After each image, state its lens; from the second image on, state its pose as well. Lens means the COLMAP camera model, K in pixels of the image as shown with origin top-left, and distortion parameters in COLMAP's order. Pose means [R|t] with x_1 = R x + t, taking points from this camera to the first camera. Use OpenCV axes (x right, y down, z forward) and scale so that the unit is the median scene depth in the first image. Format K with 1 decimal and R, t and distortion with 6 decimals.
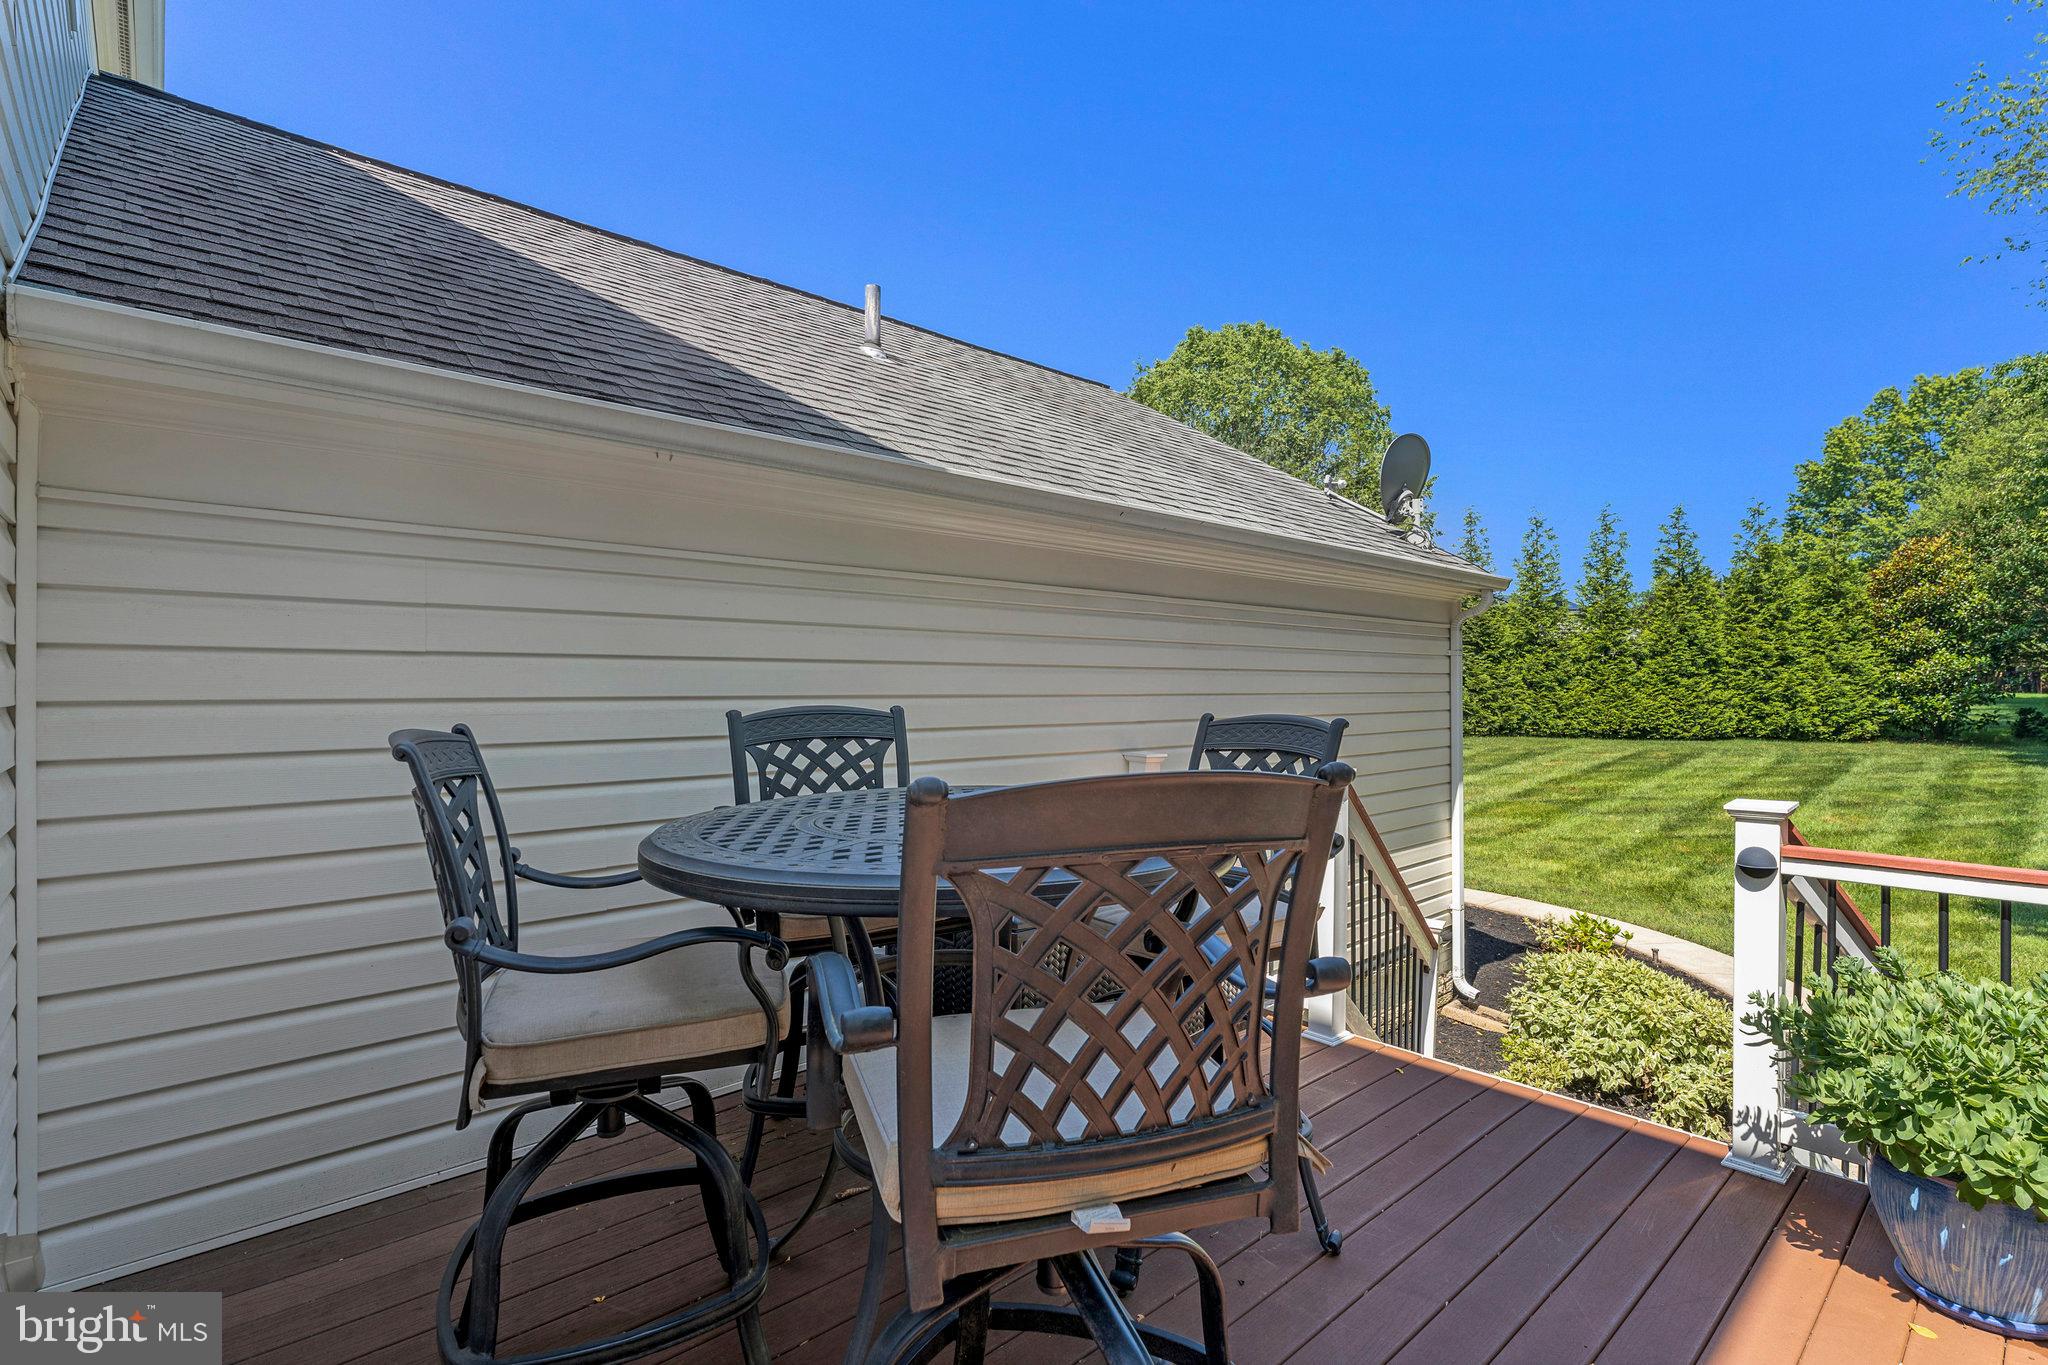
lens RADIAL K [[967.6, 0, 1024.0], [0, 967.6, 682.5], [0, 0, 1]] dist [-0.000662, -0.000267]
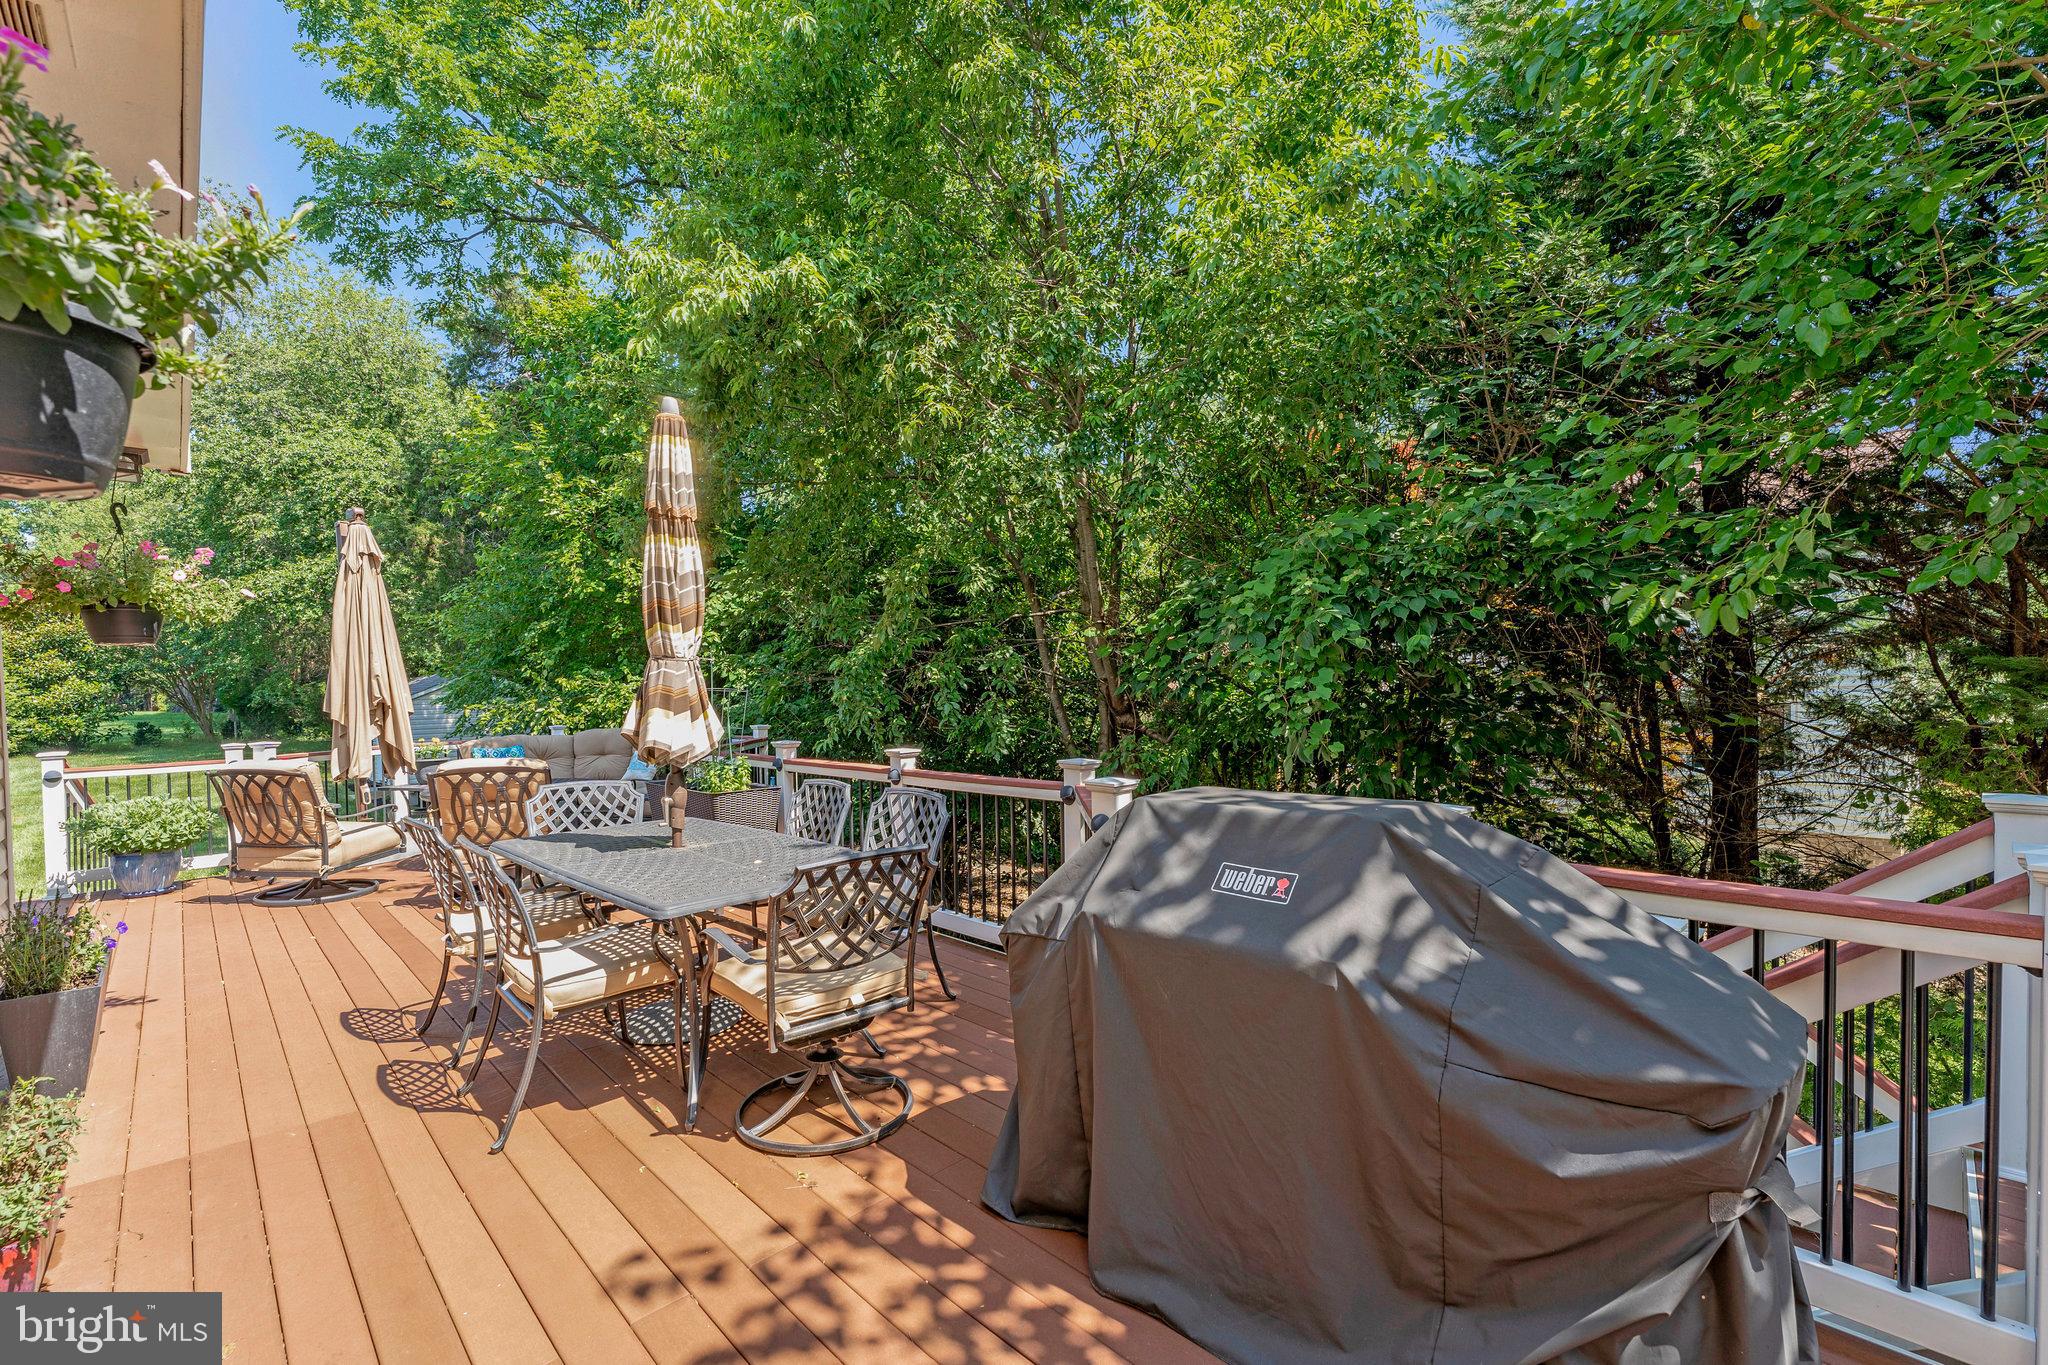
lens RADIAL K [[904.9, 0, 1022.2], [0, 904.9, 697.6], [0, 0, 1]] dist [0.001861, 0.000574]
pose [[-0.005743, -0.014874, 0.999873, -0.221442], [0.021257, 0.999662, 0.014993, -0.000111], [-0.999758, 0.021341, -0.005424, -0.207936]]
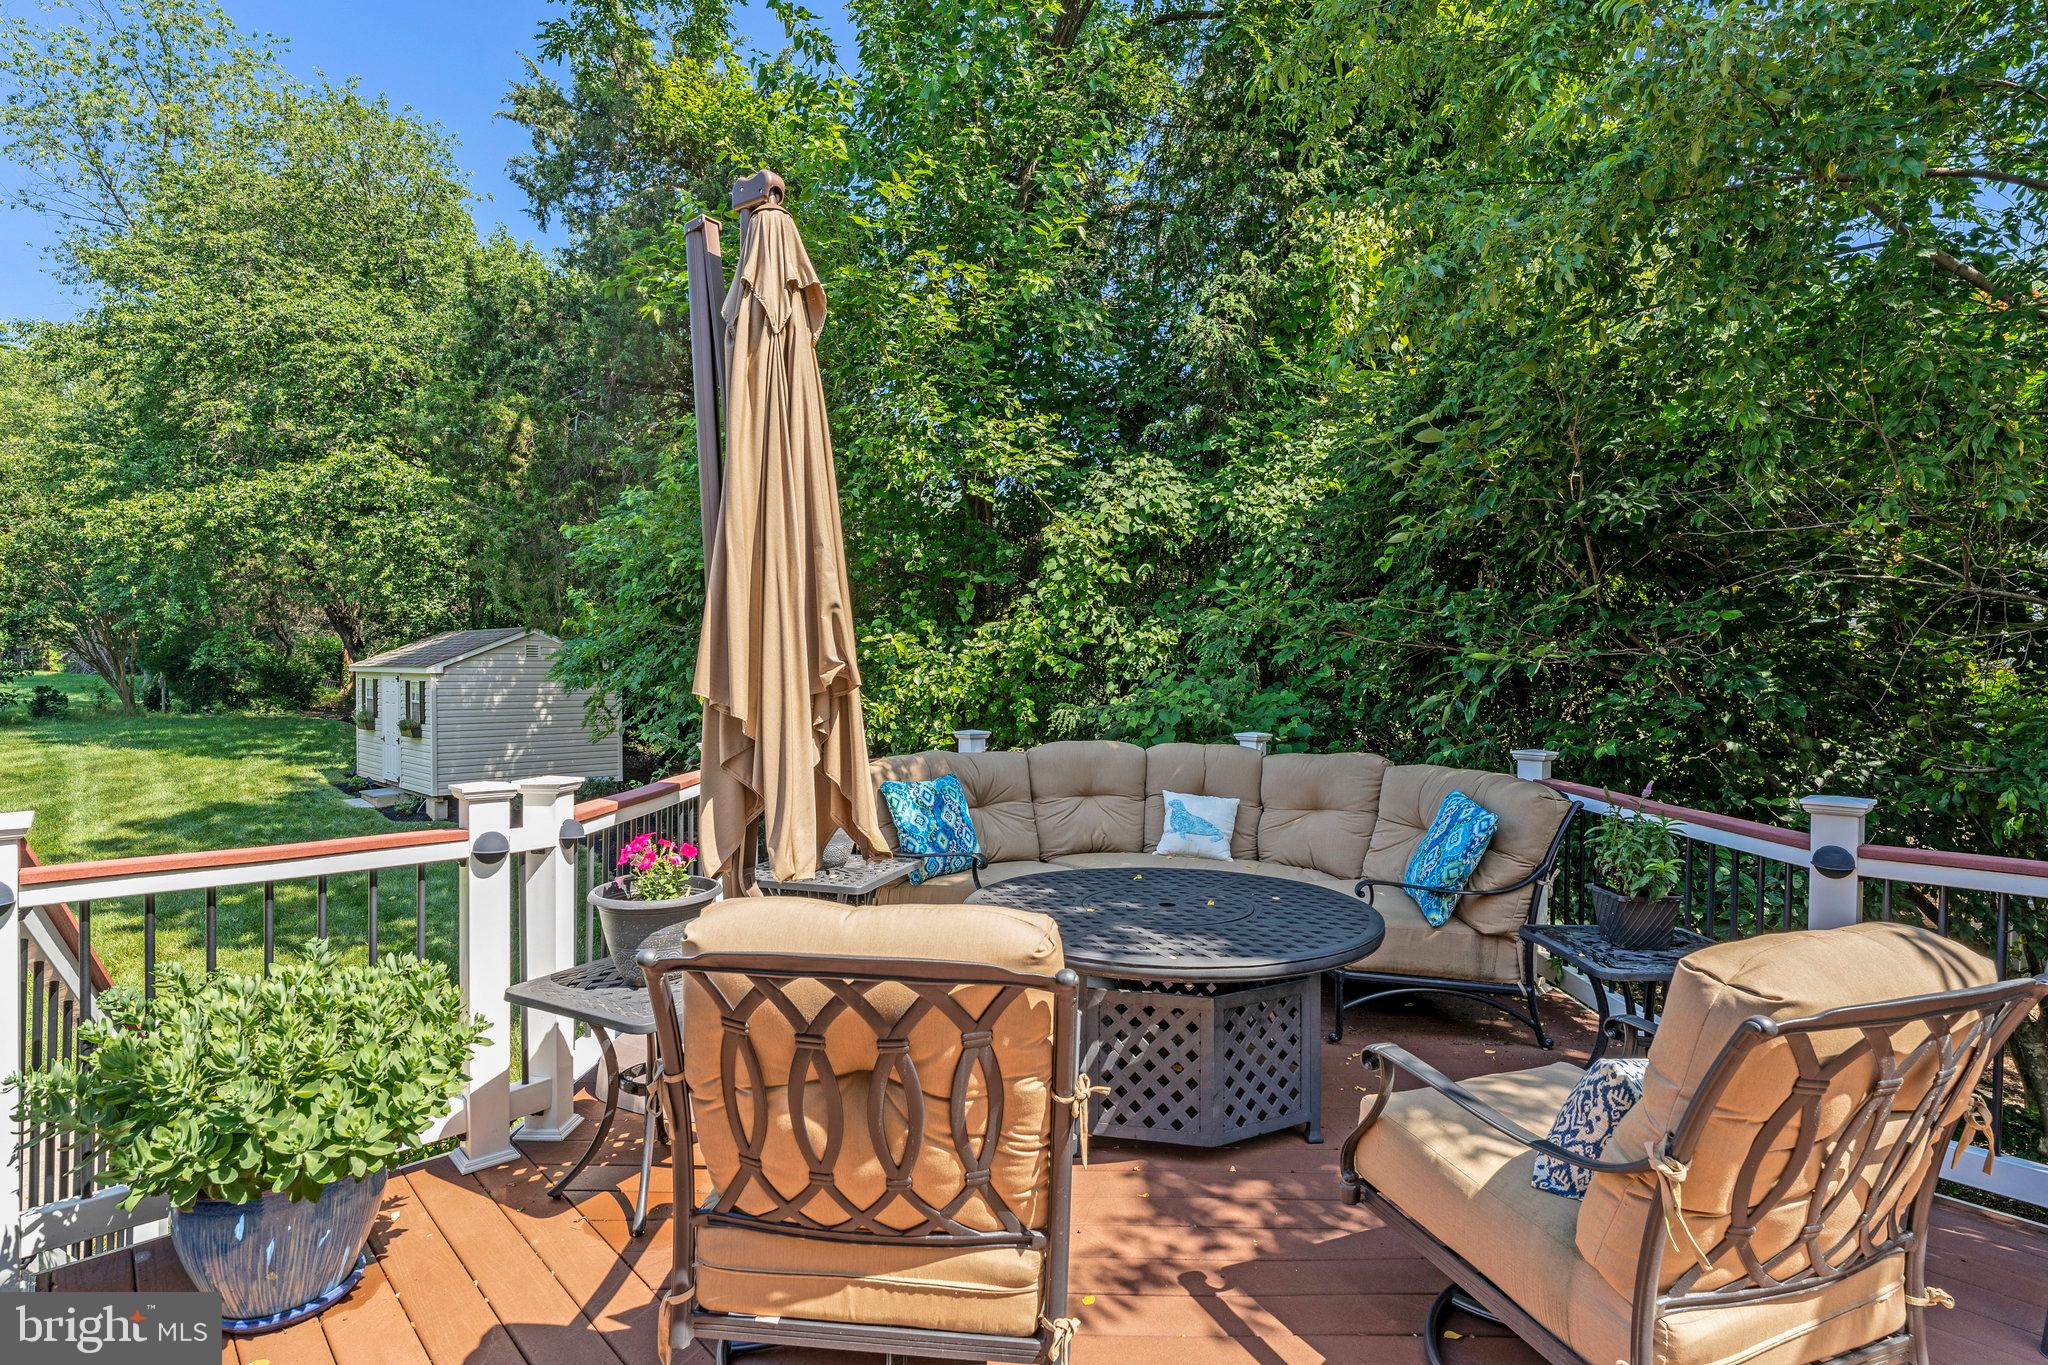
lens RADIAL K [[1020.0, 0, 1024.0], [0, 1020.0, 682.5], [0, 0, 1]] dist [0.000482, -0.001055]
pose [[-0.013221, -0.013330, 0.999824, -0.003803], [-0.008852, 0.999874, 0.013214, 0.000374], [-0.999873, -0.008675, -0.013338, 0.029428]]
